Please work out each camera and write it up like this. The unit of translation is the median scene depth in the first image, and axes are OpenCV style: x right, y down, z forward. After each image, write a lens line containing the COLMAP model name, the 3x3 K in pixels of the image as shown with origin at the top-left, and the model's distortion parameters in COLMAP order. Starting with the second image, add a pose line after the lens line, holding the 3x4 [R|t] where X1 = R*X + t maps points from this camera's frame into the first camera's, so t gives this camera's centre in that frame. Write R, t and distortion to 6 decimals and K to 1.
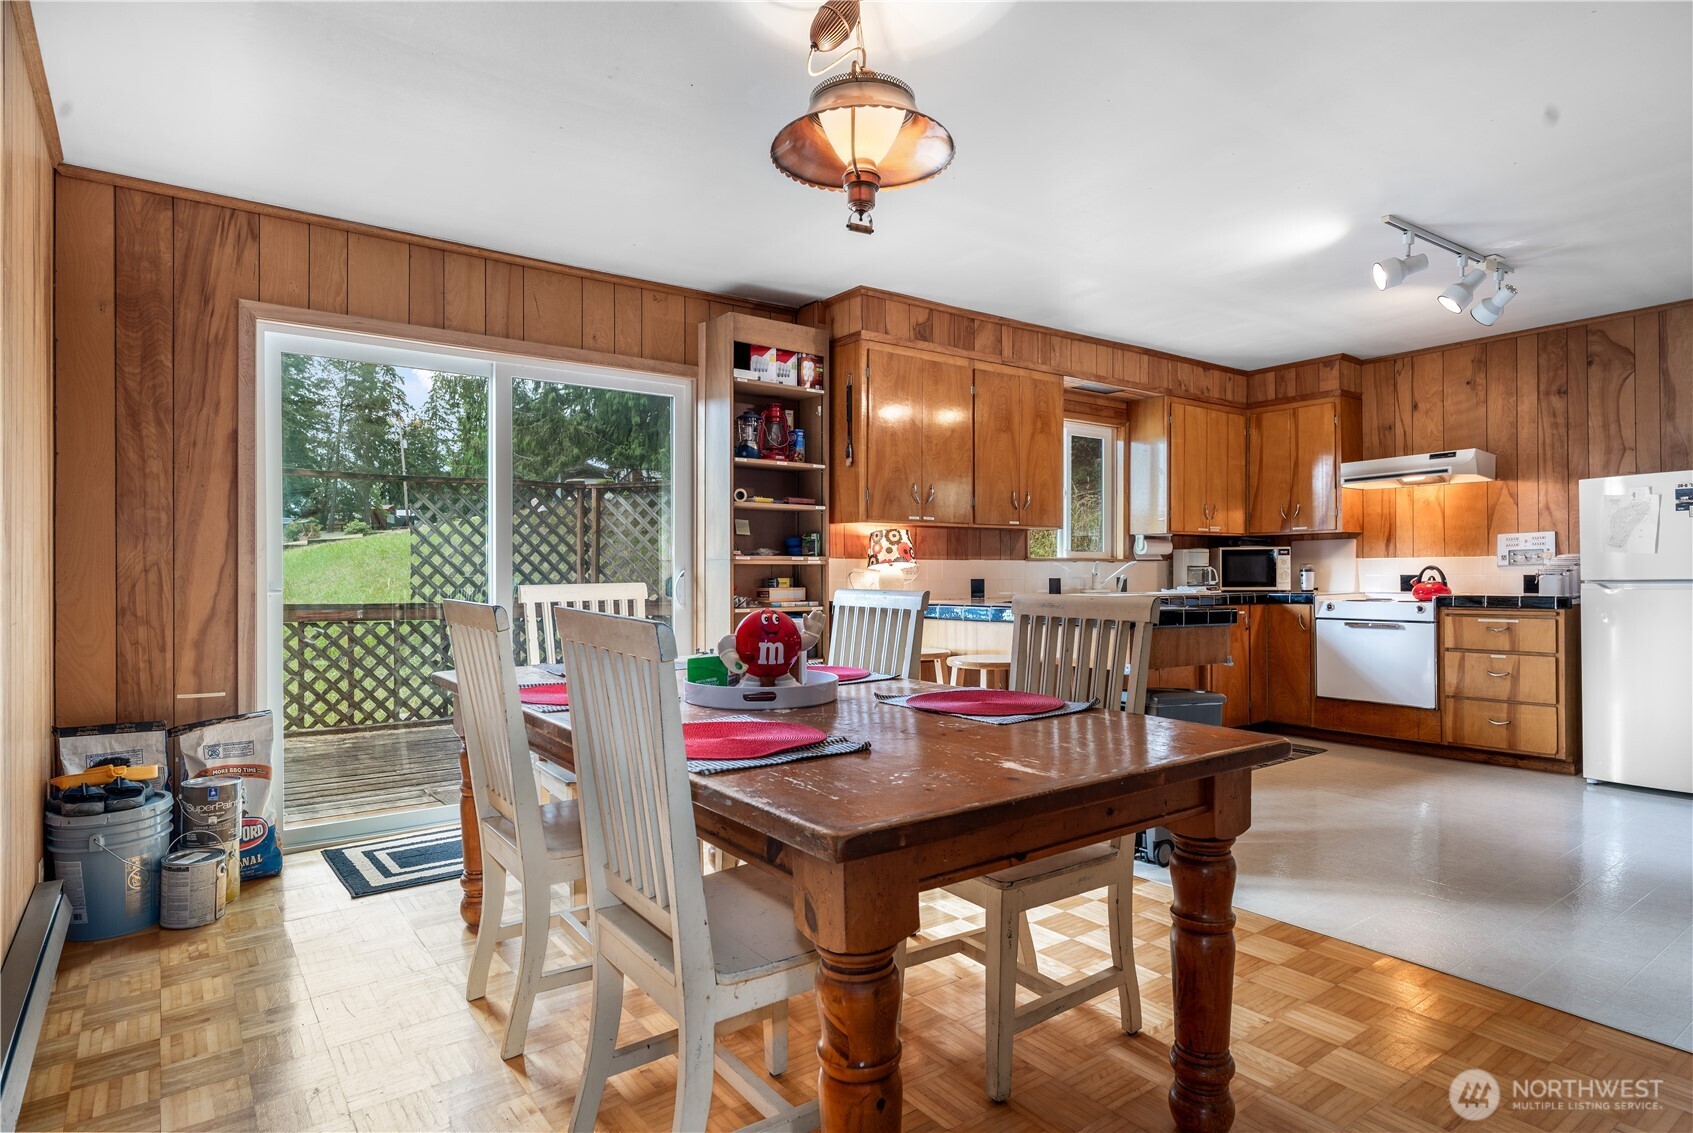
lens RADIAL K [[929.9, 0, 848.9], [0, 929.9, 575.8], [0, 0, 1]] dist [-0.006336, 0.004797]
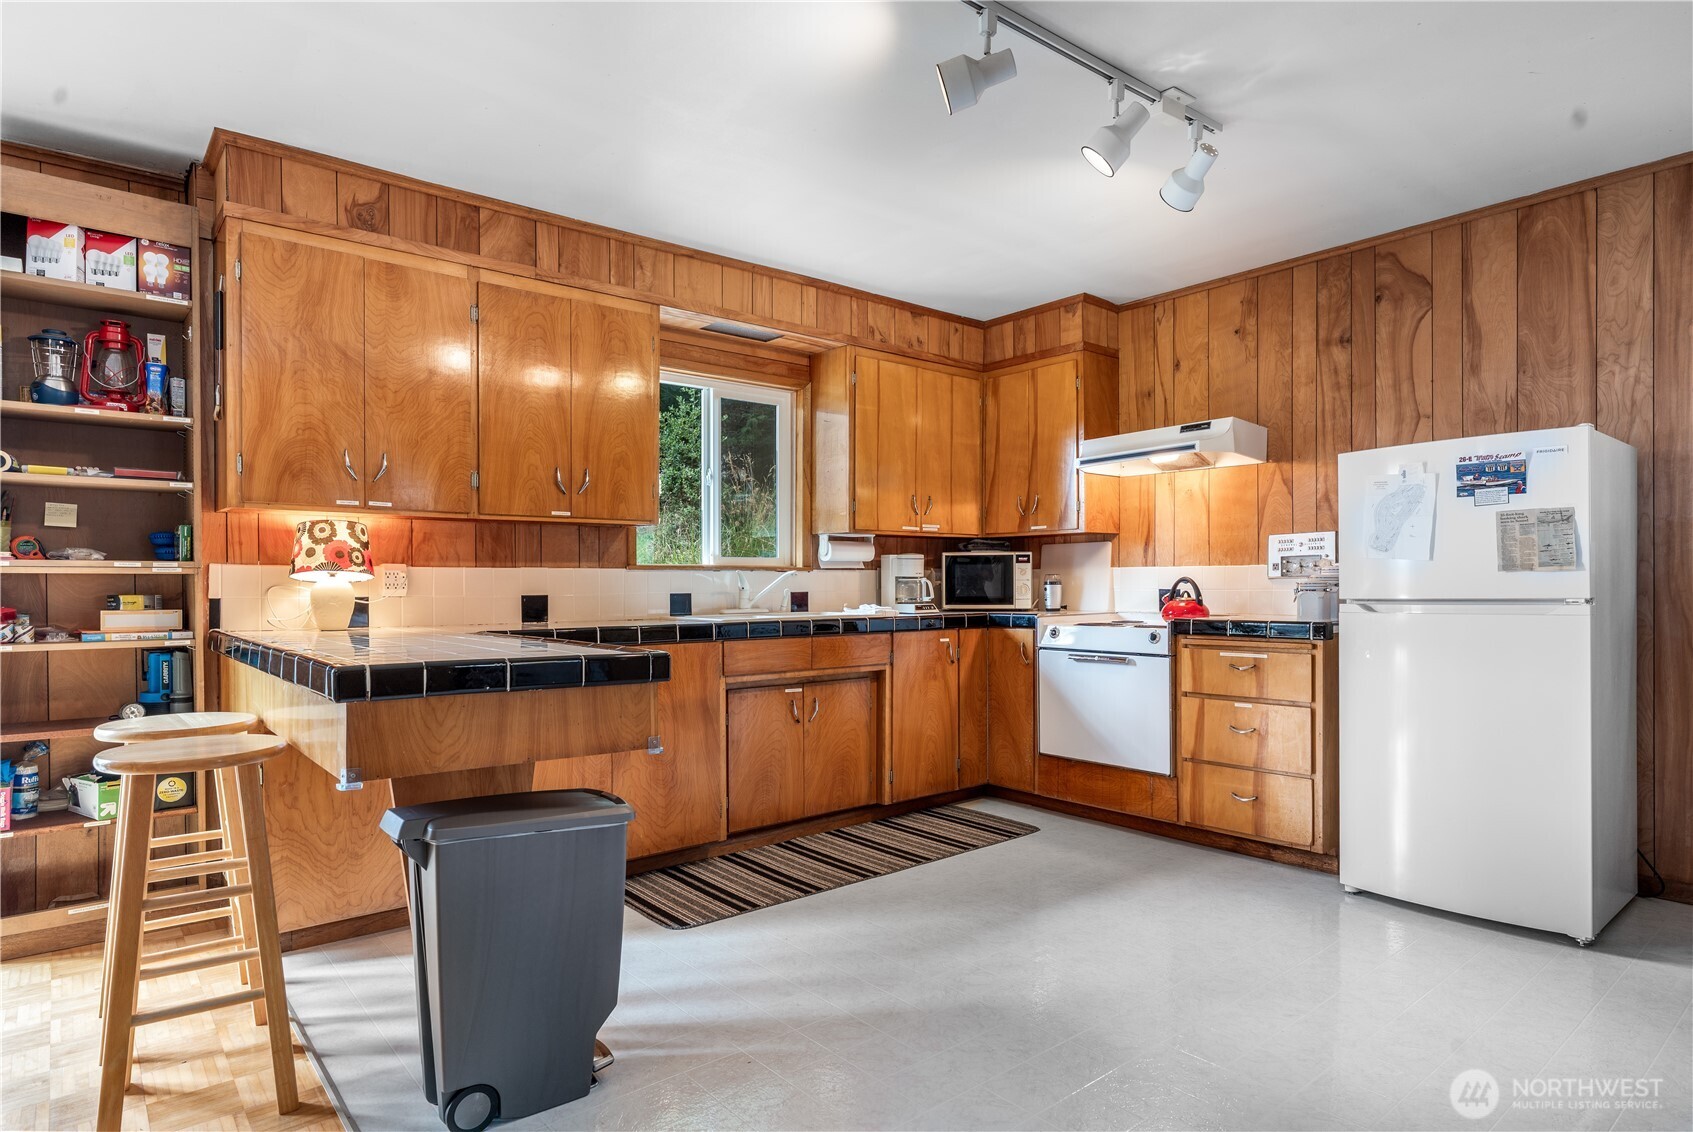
lens RADIAL K [[929.9, 0, 862.1], [0, 929.9, 595.4], [0, 0, 1]] dist [-0.006336, 0.004797]
pose [[0.998180, 0.001479, 0.060293, 0.349157], [-0.002234, 0.999920, 0.012468, -0.005542], [-0.060270, -0.012580, 0.998103, 0.294591]]
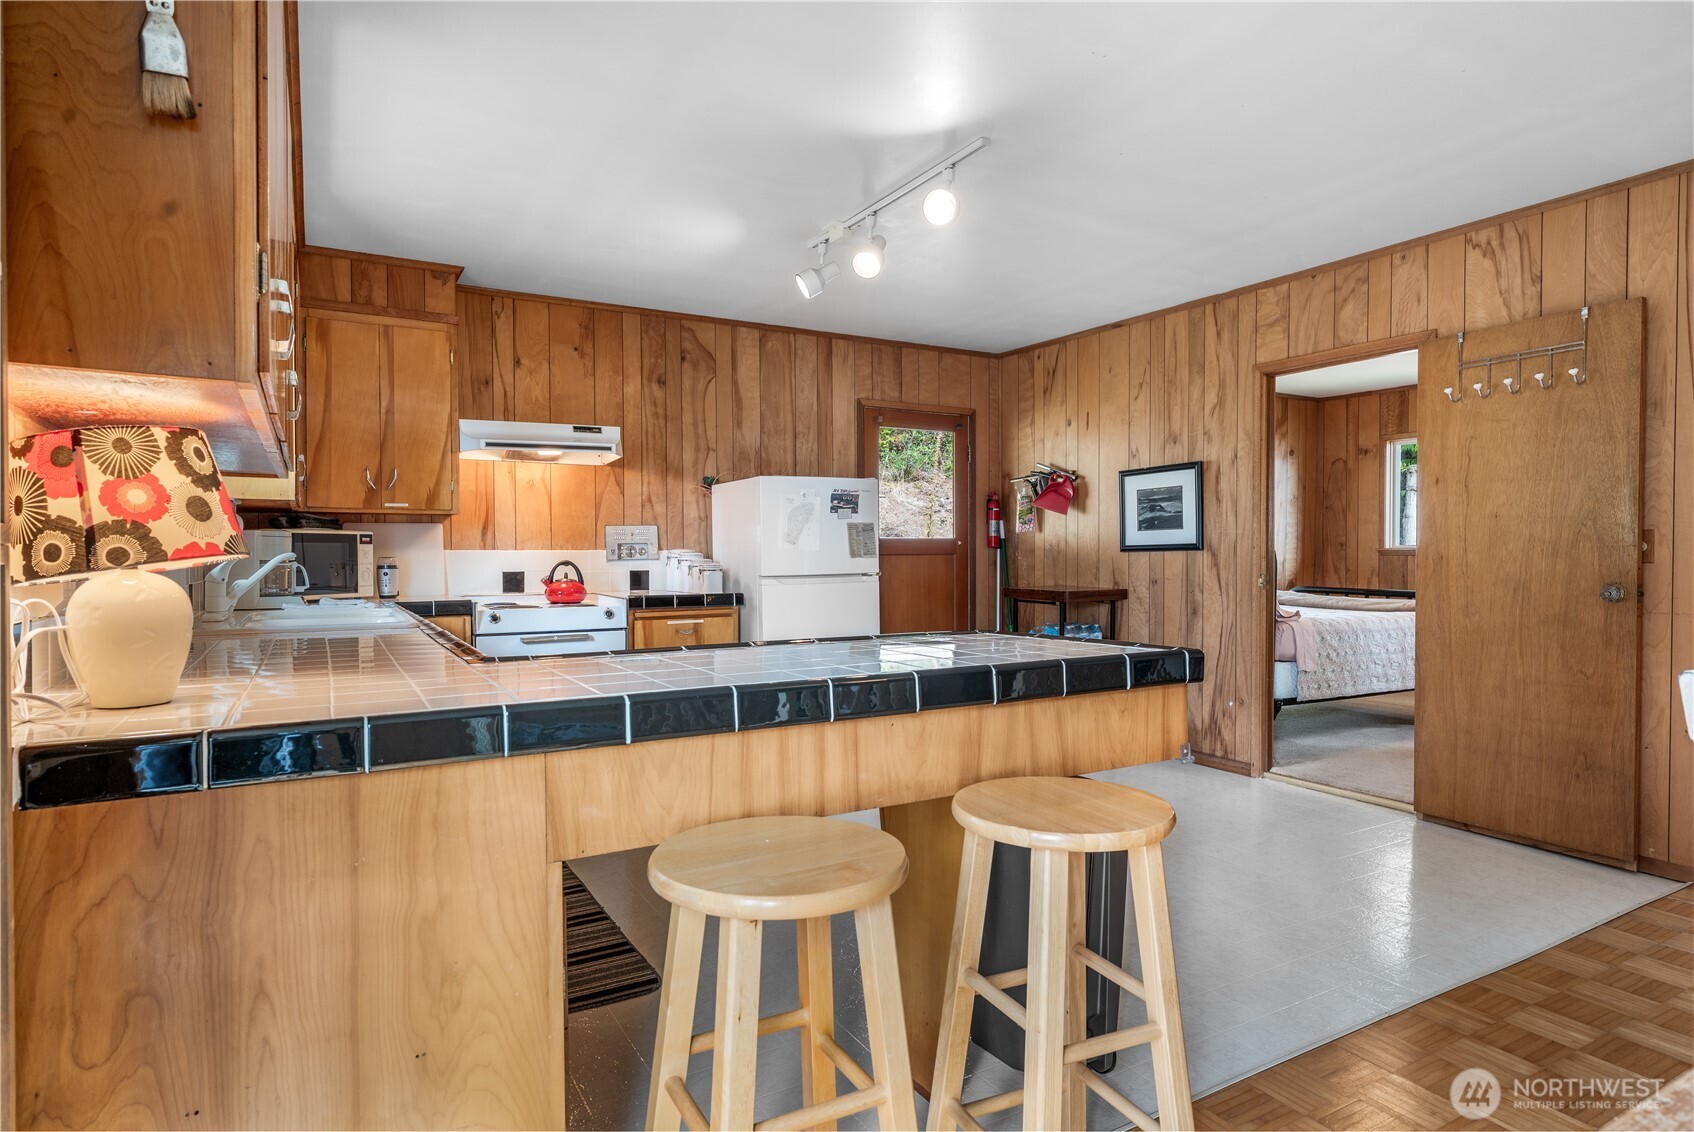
lens RADIAL K [[930.5, 0, 842.7], [0, 930.5, 562.5], [0, 0, 1]] dist [-0.006336, 0.004797]
pose [[0.115957, -0.002600, 0.993251, -0.176488], [0.004987, 0.999985, 0.002035, -0.010507], [-0.993242, 0.004718, 0.115968, 0.707496]]
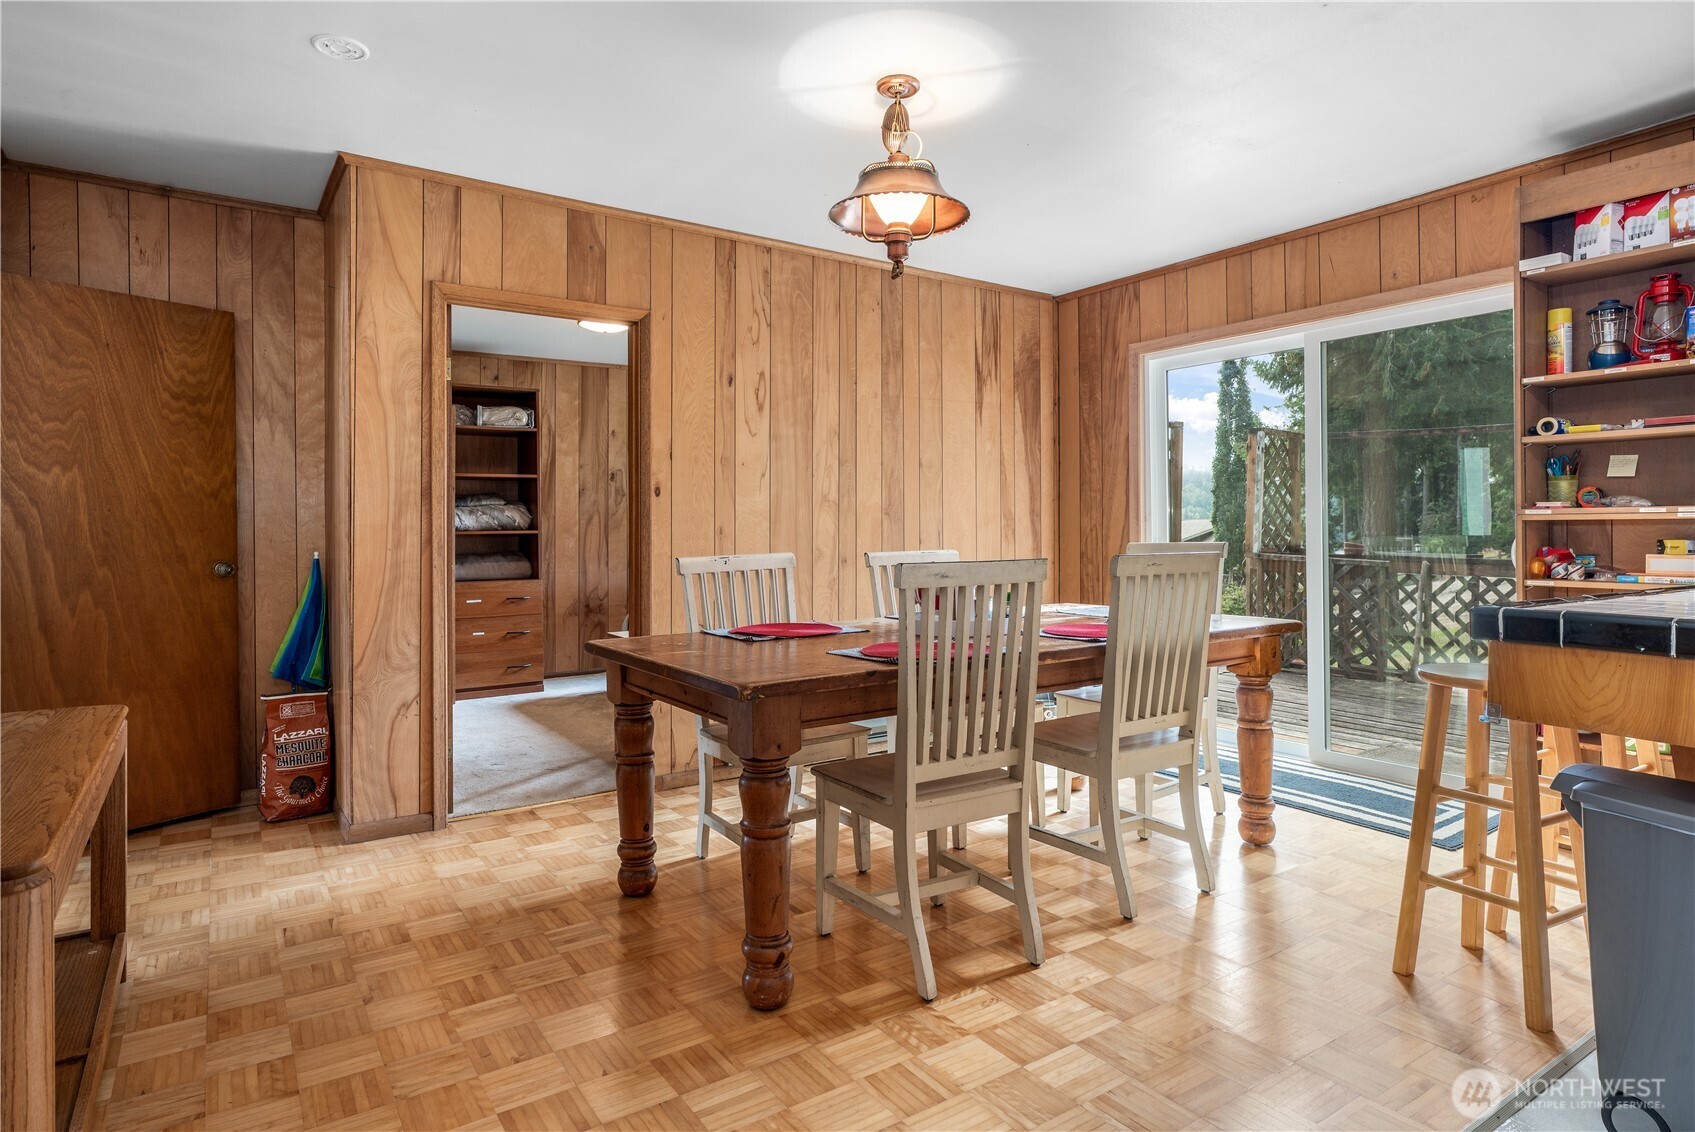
lens RADIAL K [[931.0, 0, 819.0], [0, 931.0, 529.5], [0, 0, 1]] dist [-0.006336, 0.004797]
pose [[-0.063644, 0.002151, -0.997970, 0.546448], [0.003825, 0.999991, 0.001911, -0.007349], [0.997965, -0.003696, -0.063652, 0.393903]]
